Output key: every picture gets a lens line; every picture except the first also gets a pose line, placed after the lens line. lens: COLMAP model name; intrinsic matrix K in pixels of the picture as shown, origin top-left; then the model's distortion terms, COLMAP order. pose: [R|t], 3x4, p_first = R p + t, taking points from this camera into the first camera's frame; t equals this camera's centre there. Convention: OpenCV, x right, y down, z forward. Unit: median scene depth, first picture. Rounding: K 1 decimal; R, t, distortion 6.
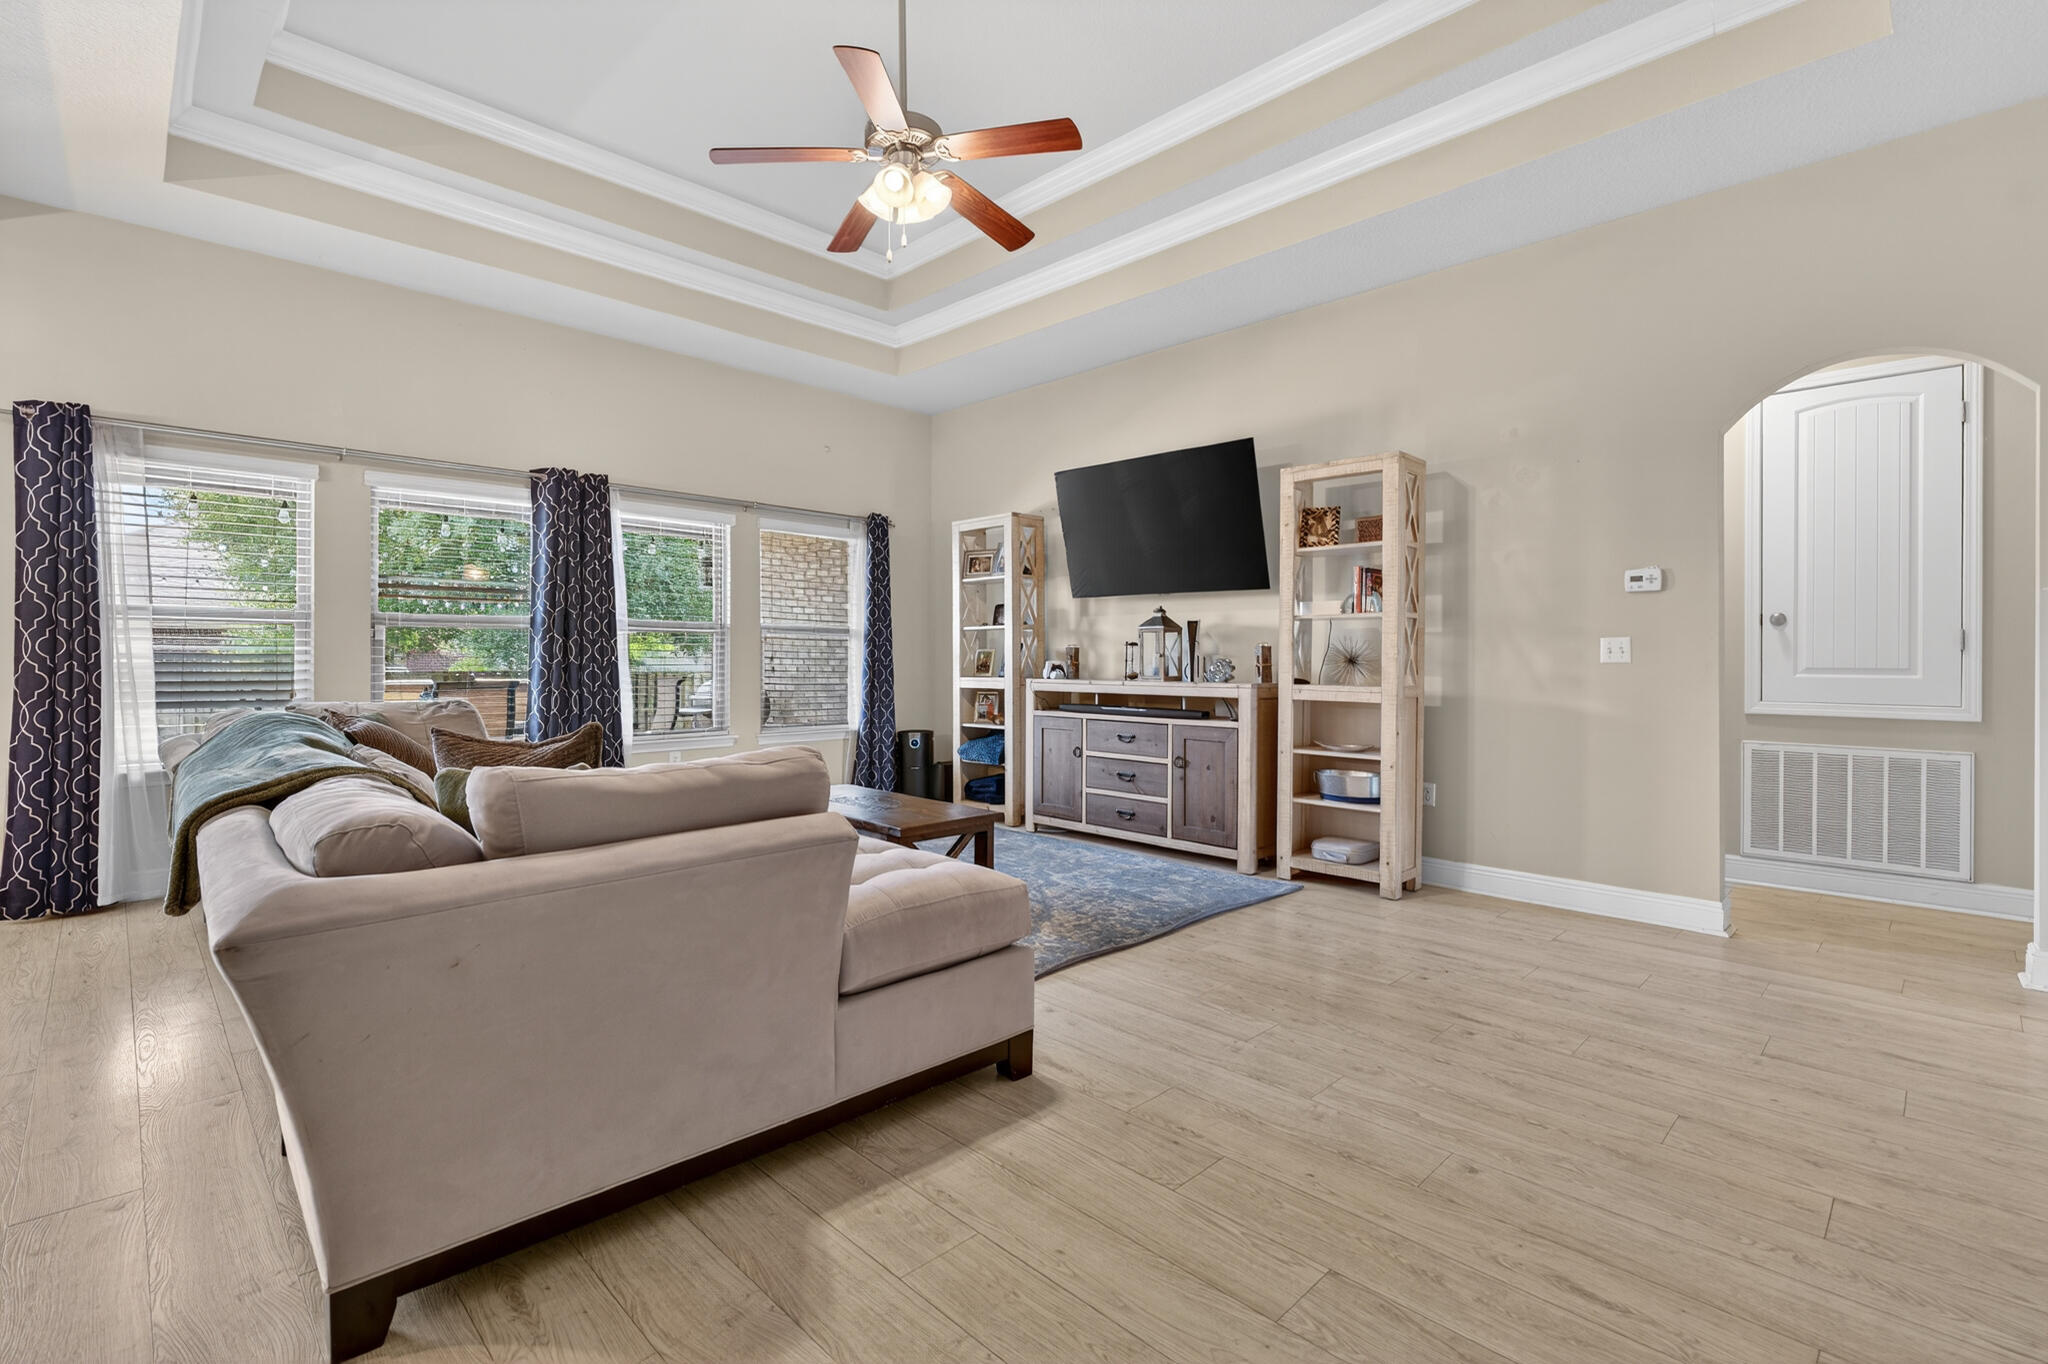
lens RADIAL K [[929.0, 0, 1024.8], [0, 929.0, 649.1], [0, 0, 1]] dist [-0.002490, -0.000549]
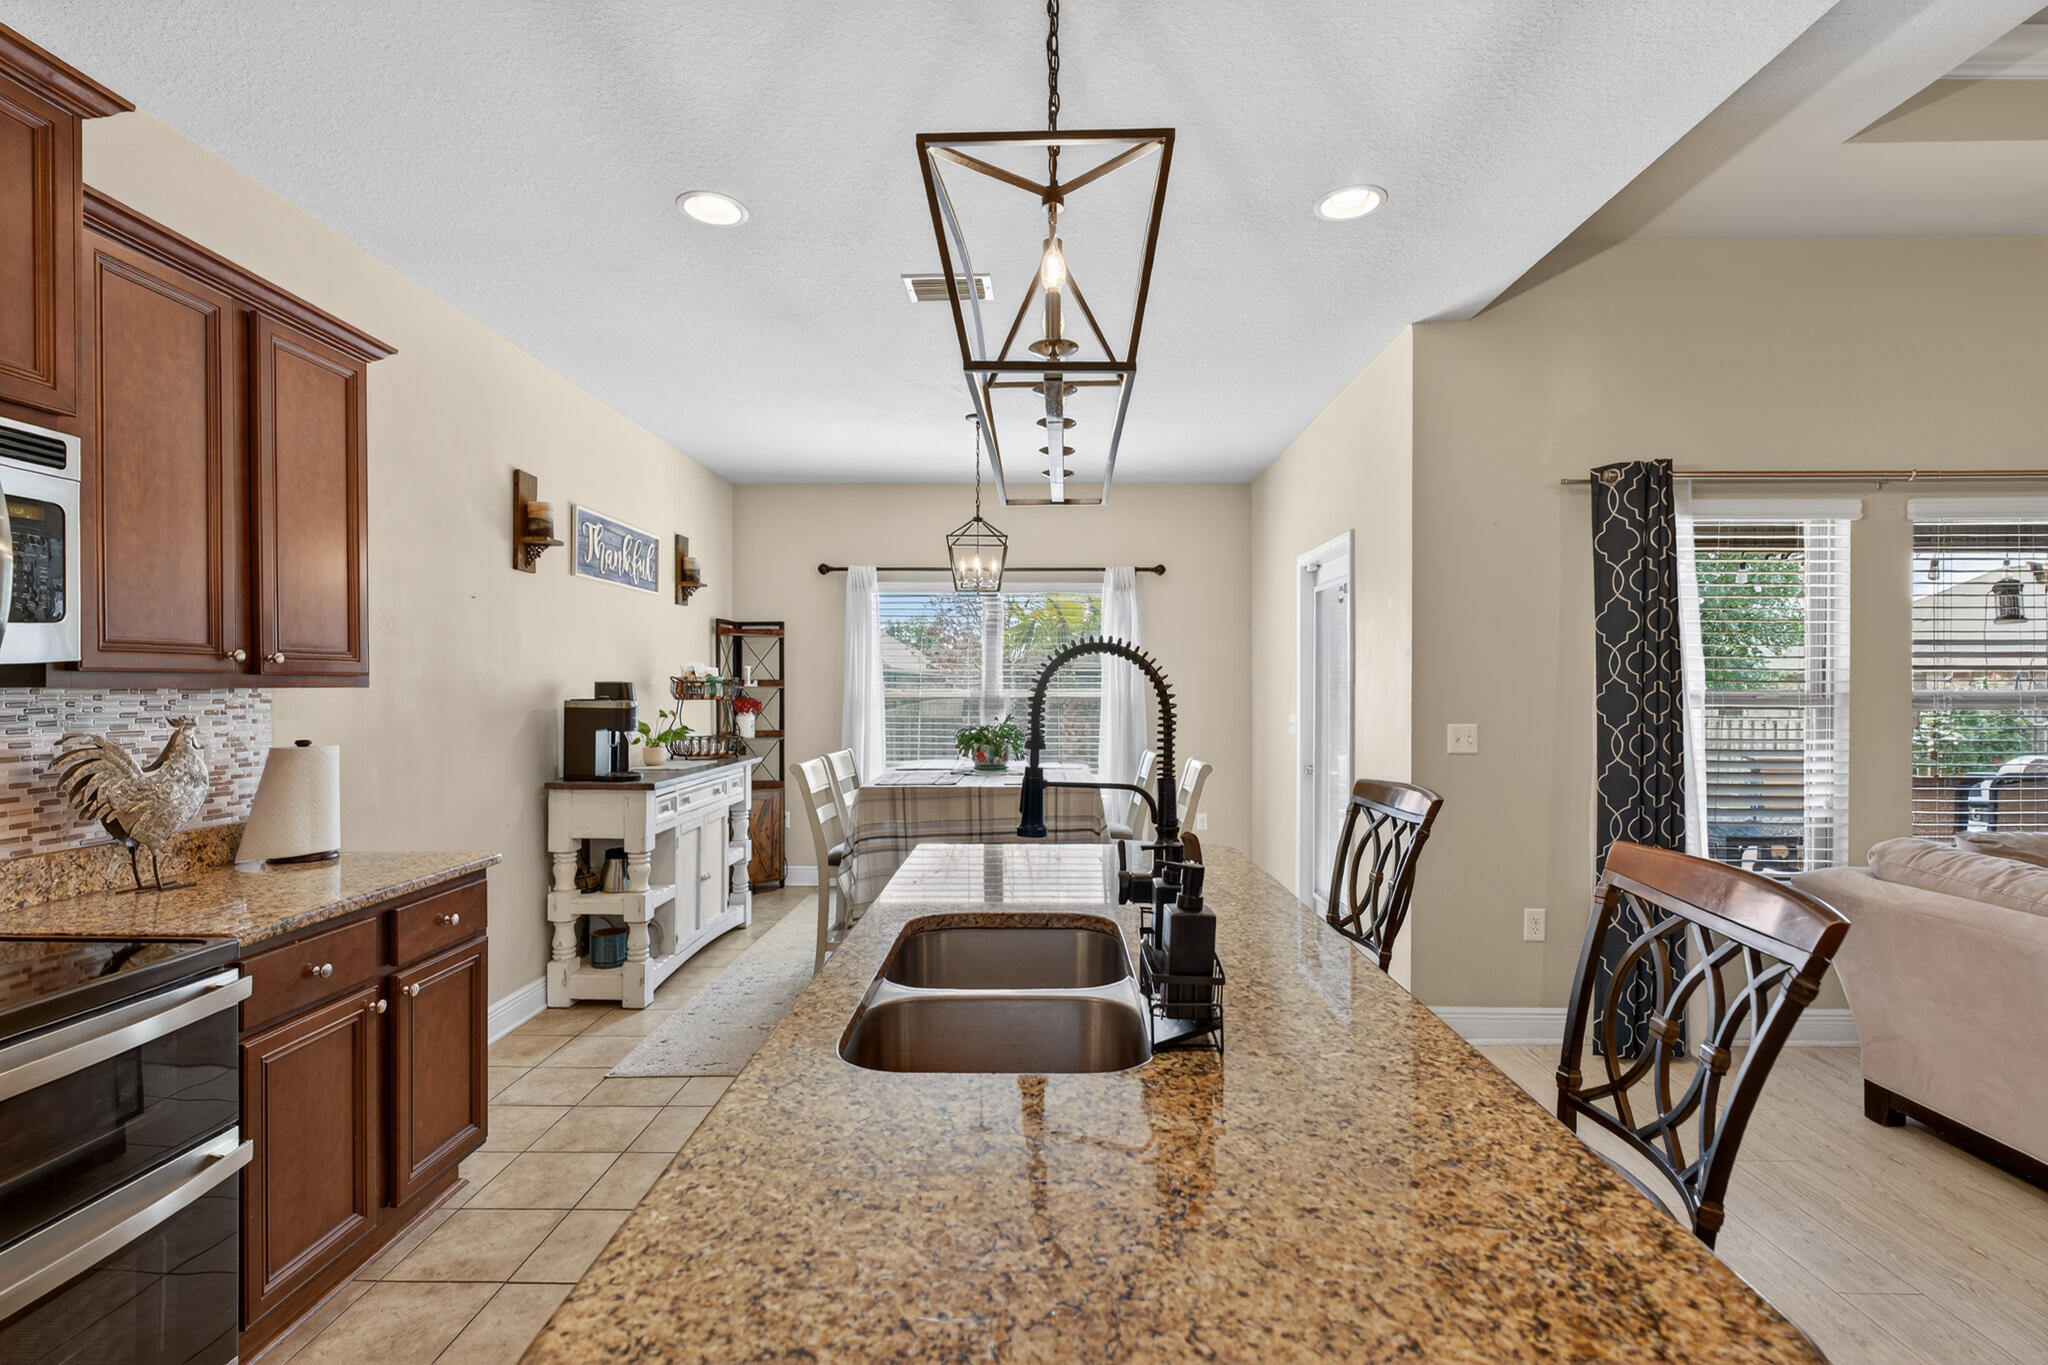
lens RADIAL K [[929.0, 0, 1024.1], [0, 929.0, 695.4], [0, 0, 1]] dist [-0.002490, -0.000549]
pose [[0.695942, 0.004312, -0.718085, -0.688223], [0.009322, 0.999843, 0.015038, -0.056369], [0.718037, -0.017160, 0.695793, -0.011237]]
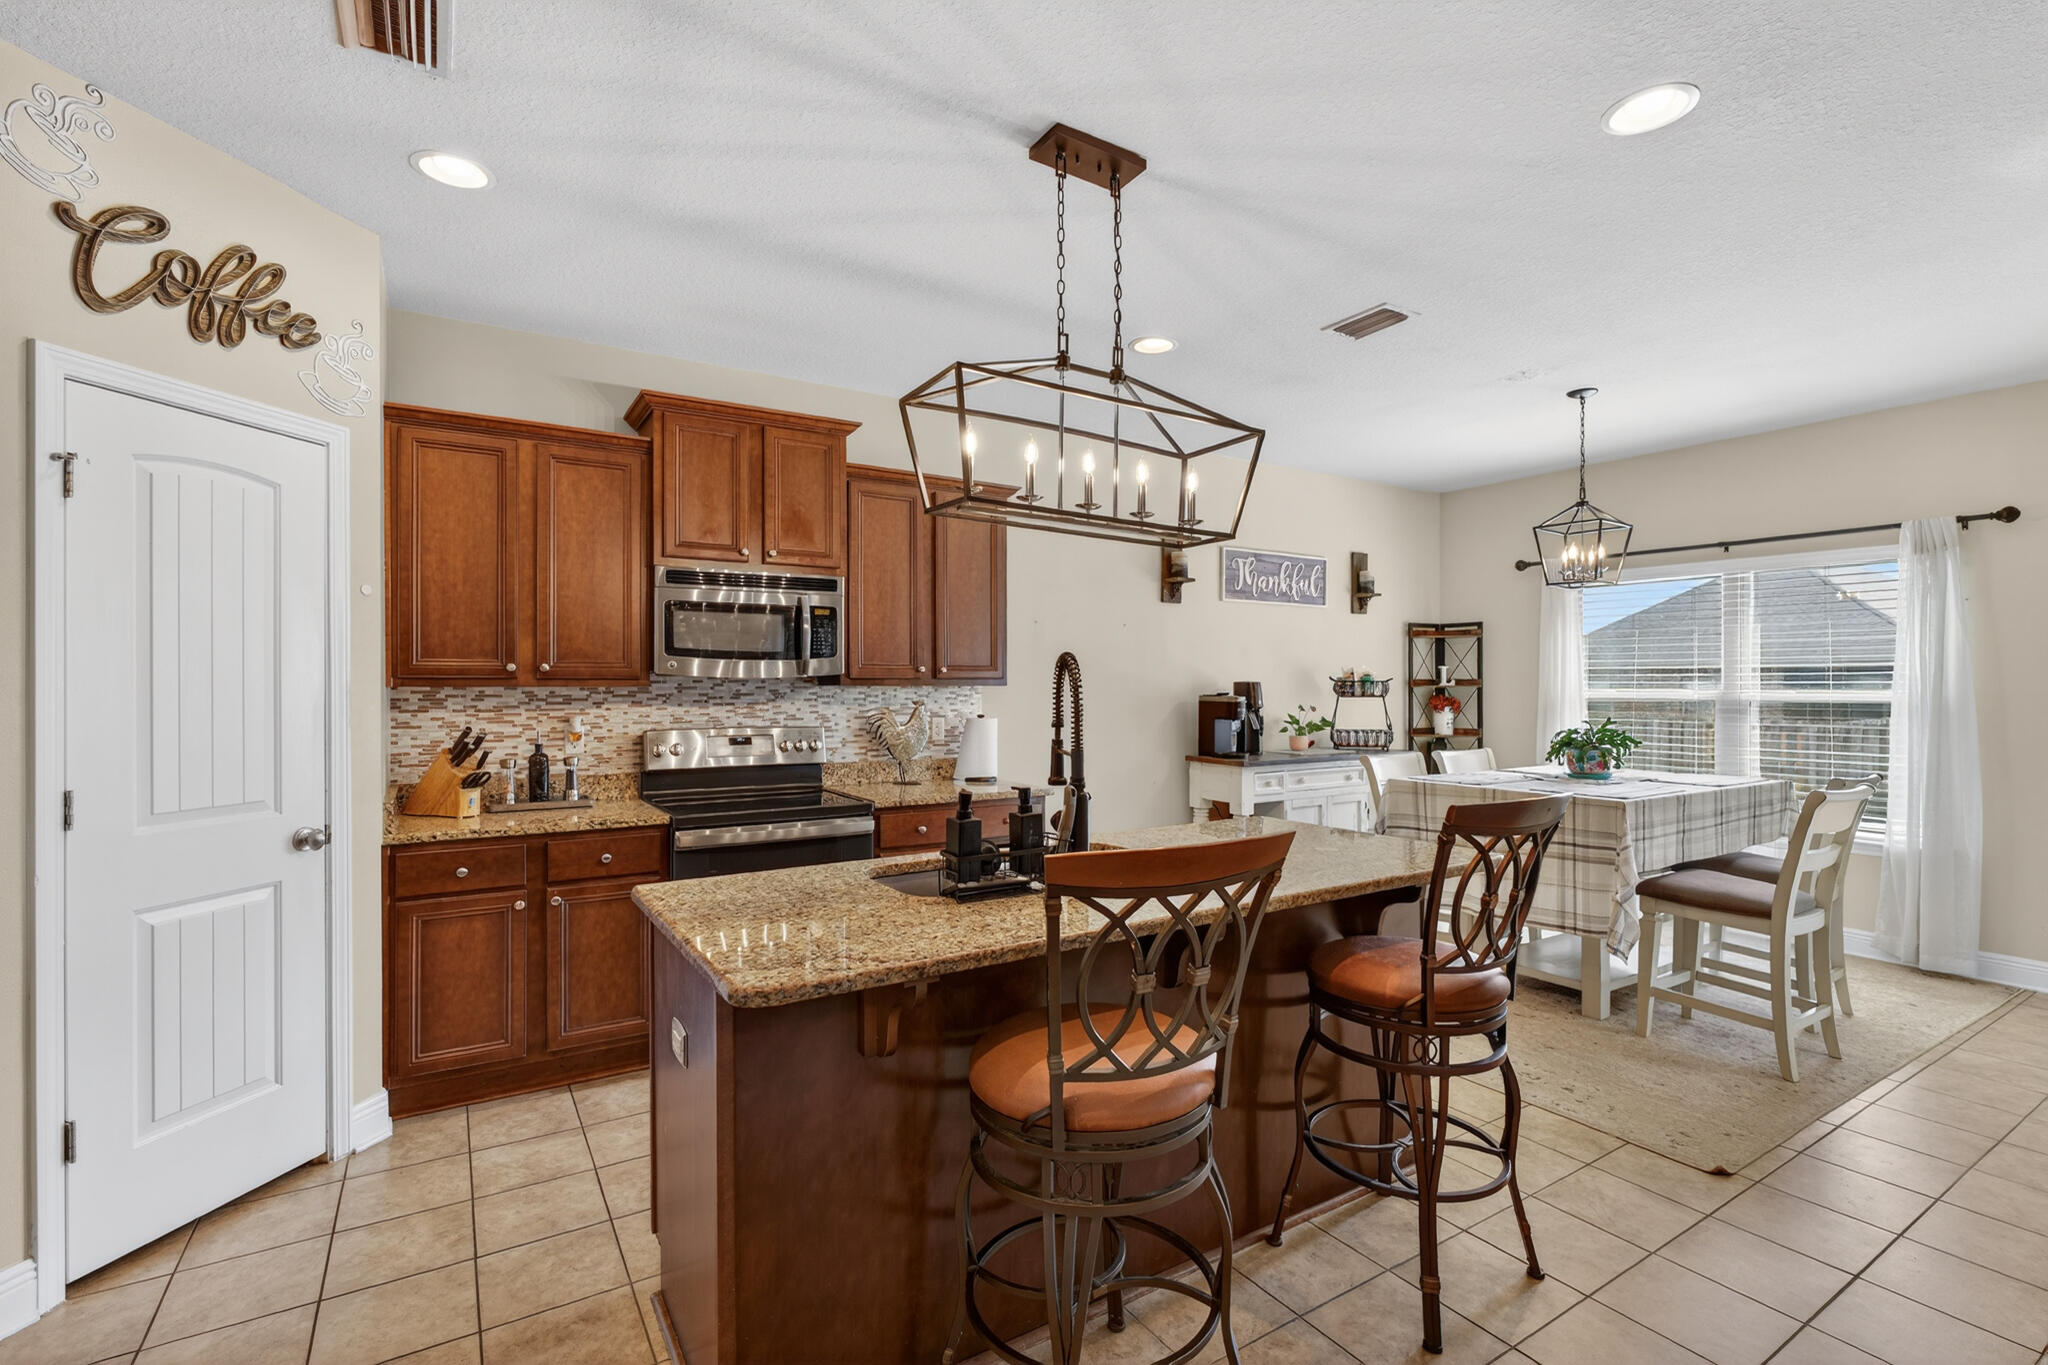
lens RADIAL K [[929.0, 0, 1029.3], [0, 929.0, 692.9], [0, 0, 1]] dist [-0.002490, -0.000549]
pose [[-0.215706, 0.006465, -0.976437, -0.425937], [0.007896, 0.999957, 0.004877, -0.053303], [0.976427, -0.006659, -0.215747, 0.320238]]
